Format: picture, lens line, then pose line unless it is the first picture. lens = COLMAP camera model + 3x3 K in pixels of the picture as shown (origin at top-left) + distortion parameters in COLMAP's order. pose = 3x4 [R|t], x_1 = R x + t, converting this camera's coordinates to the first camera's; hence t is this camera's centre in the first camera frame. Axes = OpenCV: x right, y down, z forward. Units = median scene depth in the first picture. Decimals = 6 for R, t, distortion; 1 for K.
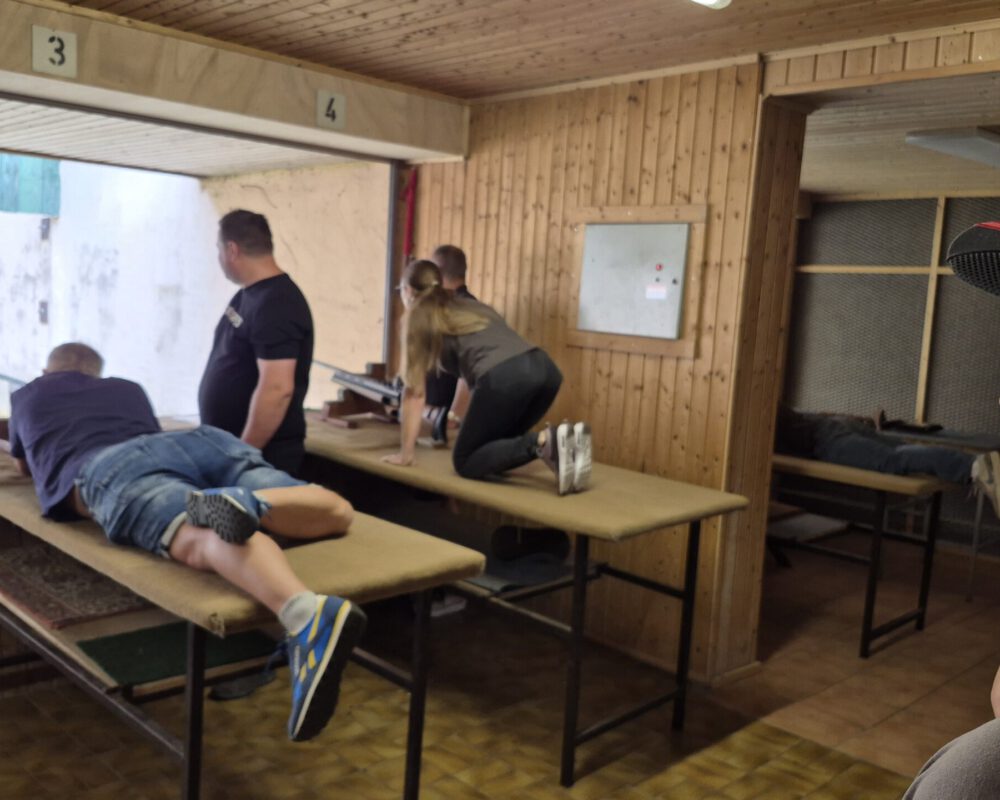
lens RADIAL K [[977.3, 0, 482.3], [0, 977.3, 395.5], [0, 0, 1]] dist [0.121469, -0.190024]
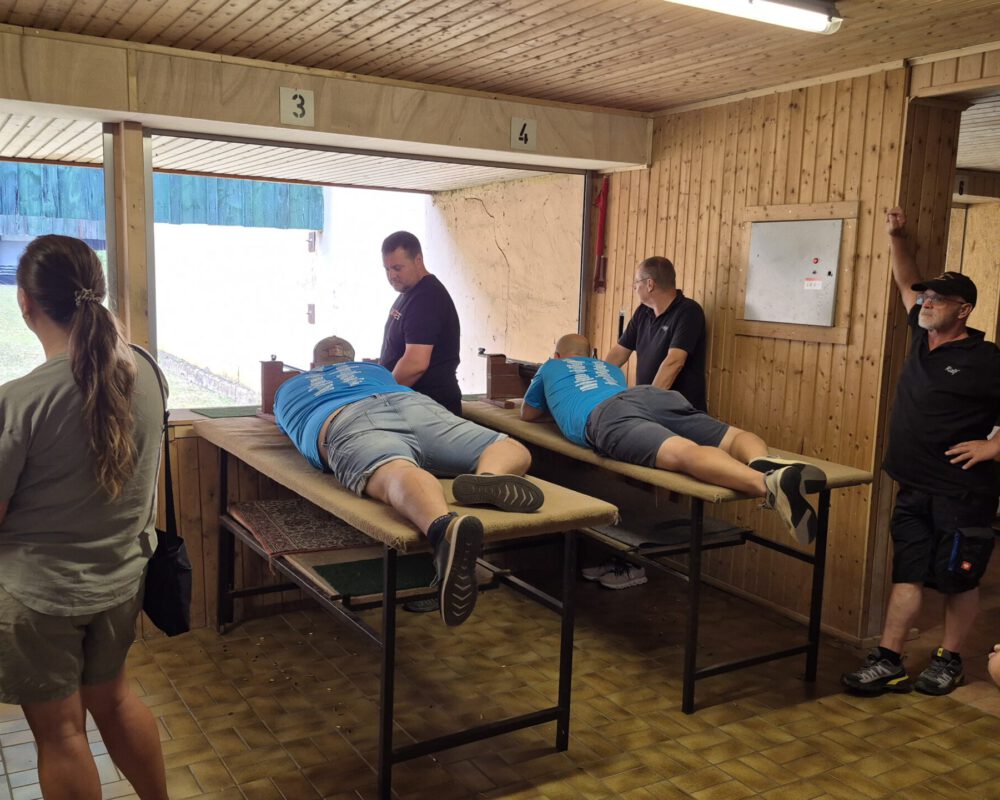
lens RADIAL K [[934.2, 0, 500.0], [0, 934.2, 400.0], [0, 0, 1]] dist [0.124234, -0.157093]
pose [[0.975146, 0.001318, -0.221558, 0.073441], [0.001939, 0.999893, 0.014481, 0.007514], [0.221554, -0.014551, 0.975040, -0.099111]]
